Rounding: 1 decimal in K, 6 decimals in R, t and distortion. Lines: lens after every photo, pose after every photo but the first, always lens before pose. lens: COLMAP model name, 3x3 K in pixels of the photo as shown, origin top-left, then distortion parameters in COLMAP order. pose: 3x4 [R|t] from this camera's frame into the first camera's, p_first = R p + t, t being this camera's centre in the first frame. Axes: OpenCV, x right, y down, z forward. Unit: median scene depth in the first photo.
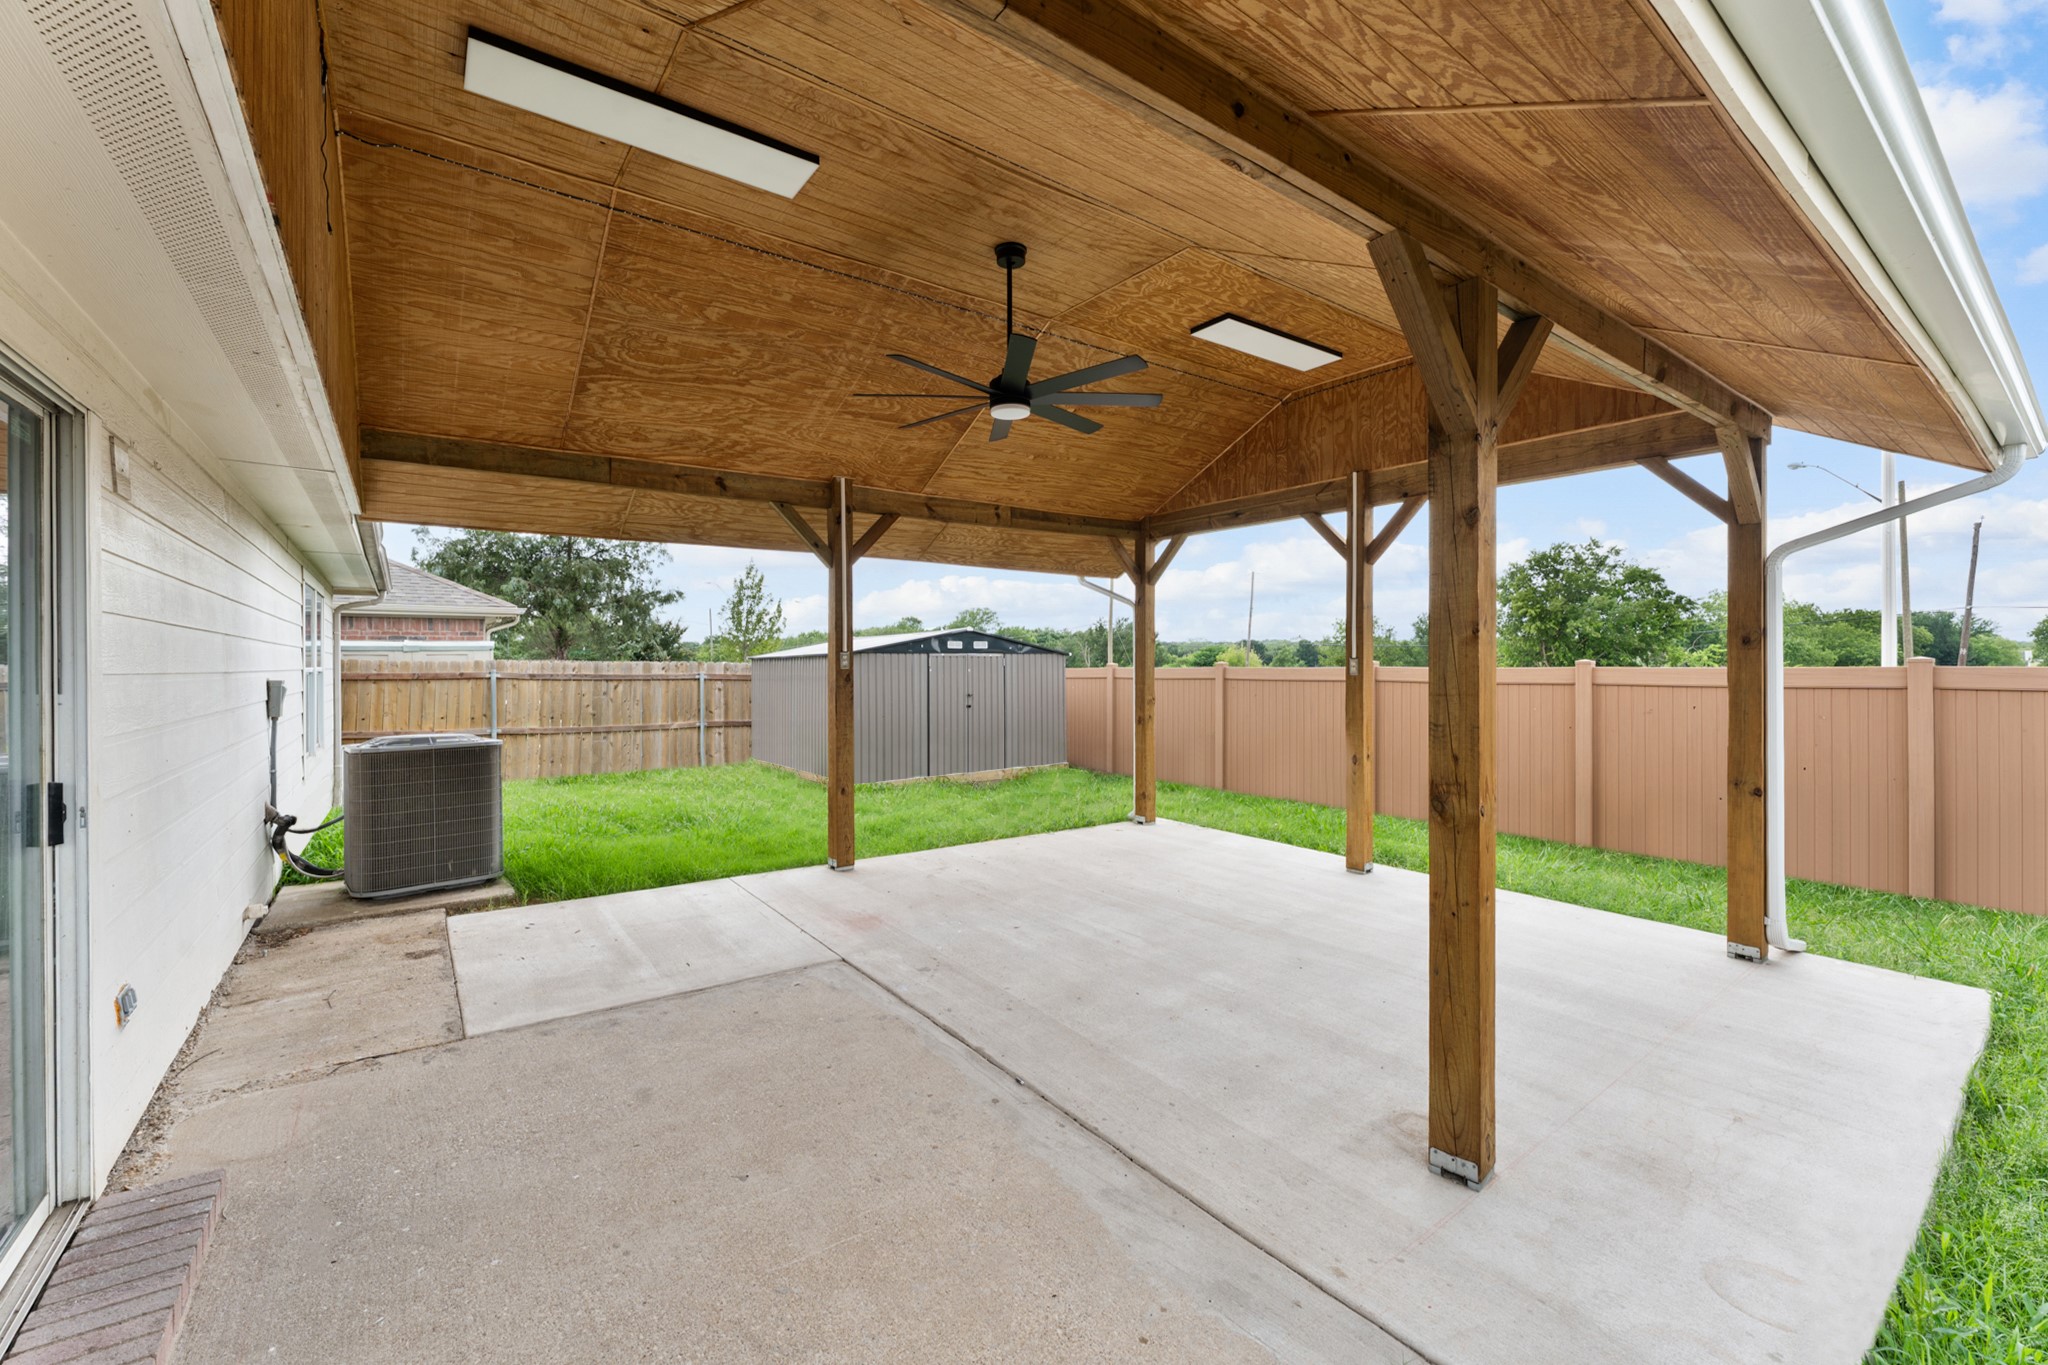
lens RADIAL K [[832.4, 0, 1025.4], [0, 832.4, 661.6], [0, 0, 1]] dist [0.000174, -0.000011]
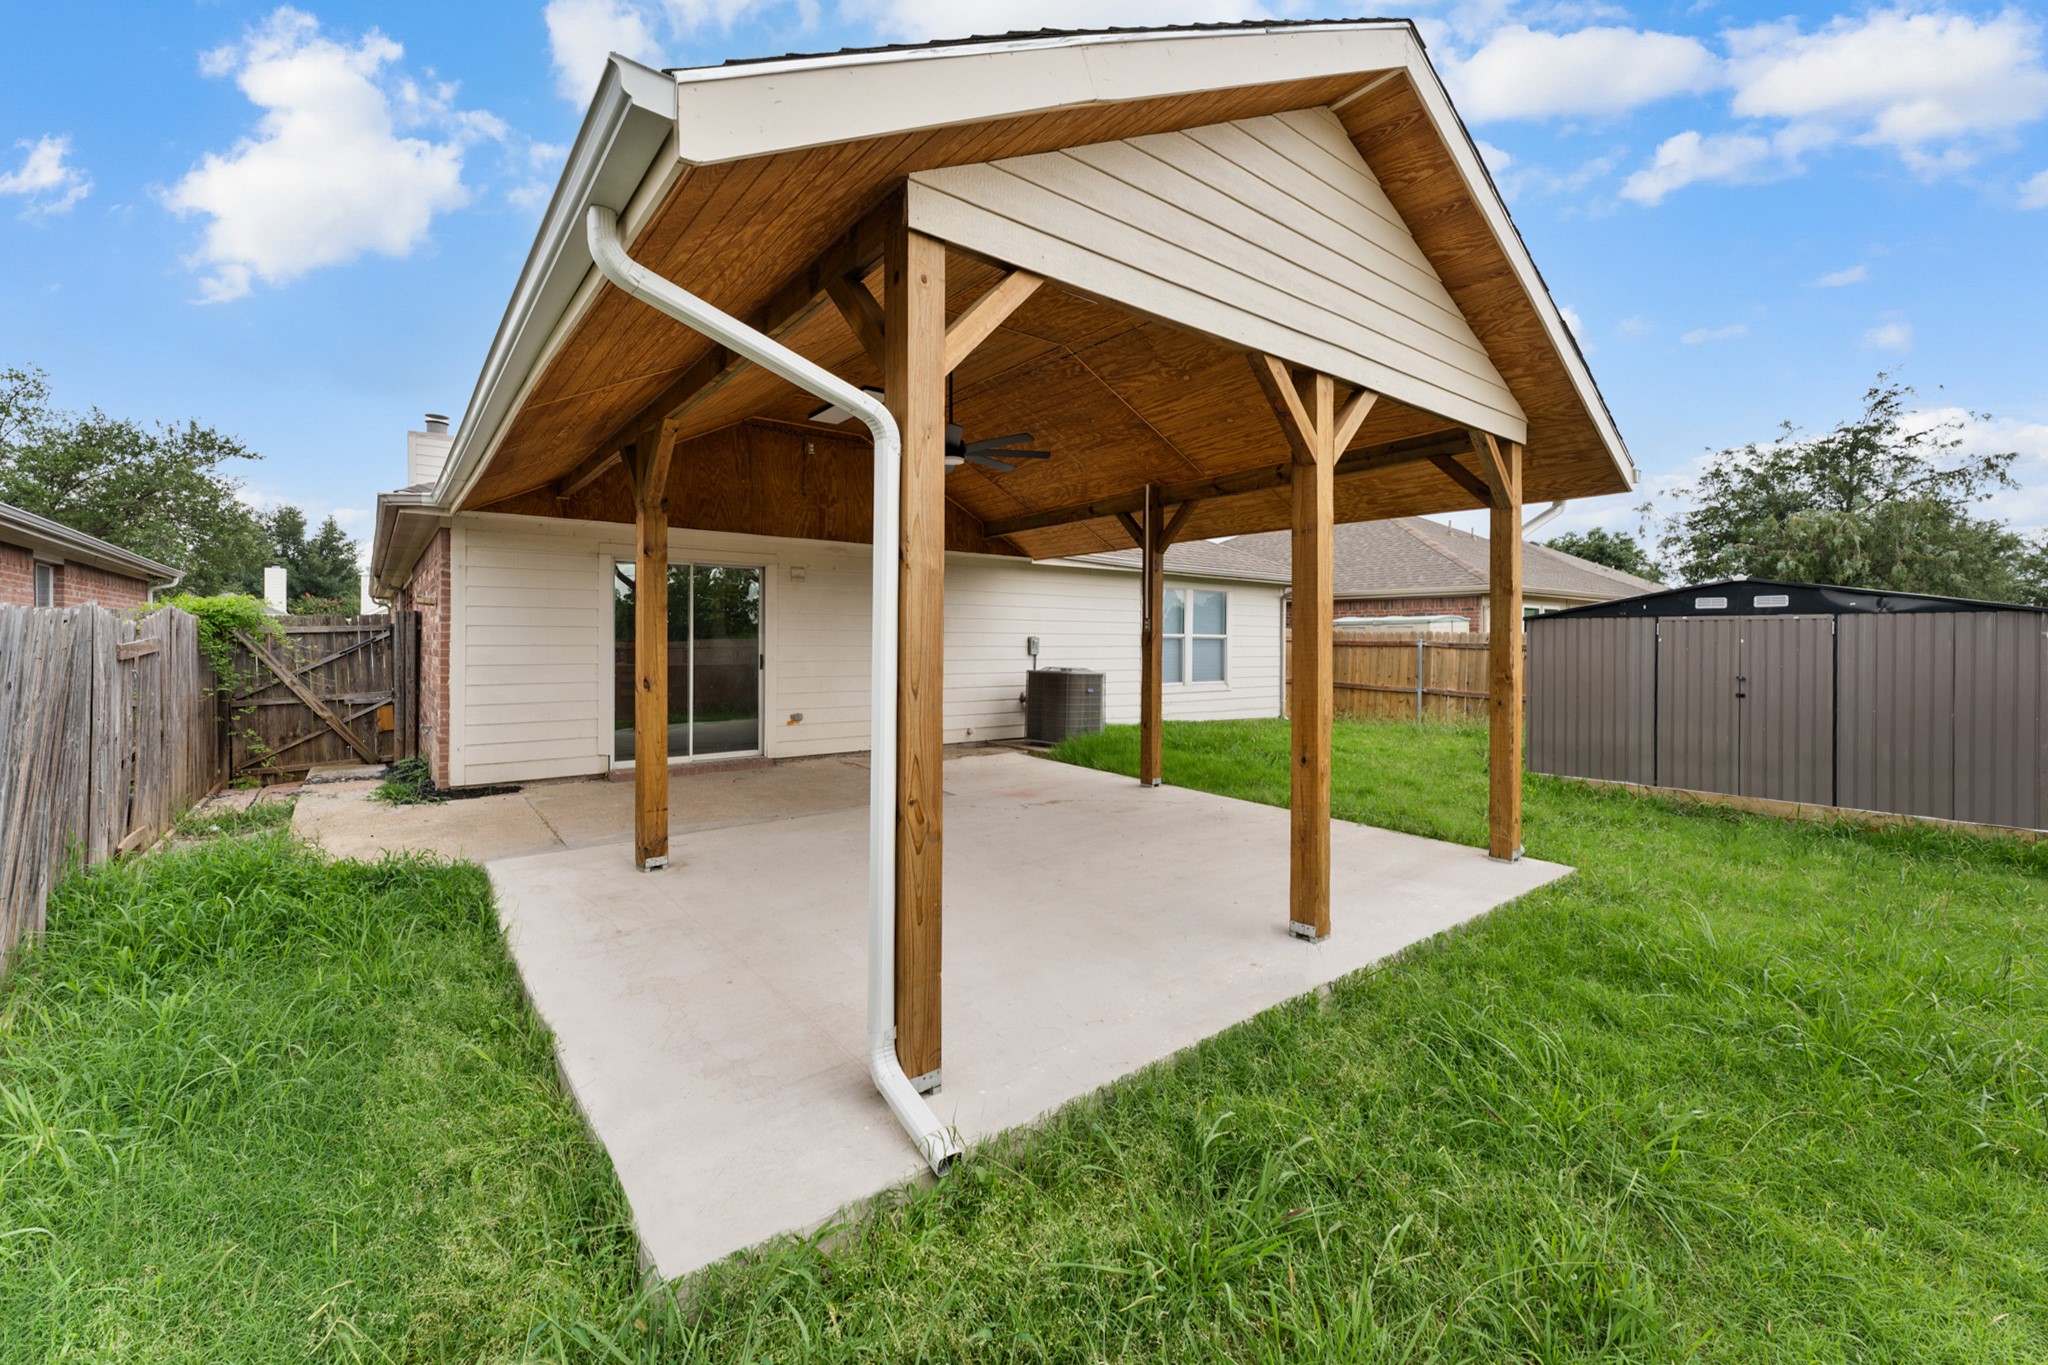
lens RADIAL K [[831.1, 0, 1024.2], [0, 831.1, 649.6], [0, 0, 1]] dist [-0.001579, -0.000192]
pose [[0.023142, 0.015217, -0.999616, 0.581635], [-0.003951, 0.999878, 0.015129, 0.009719], [0.999724, 0.003599, 0.023199, 0.421538]]
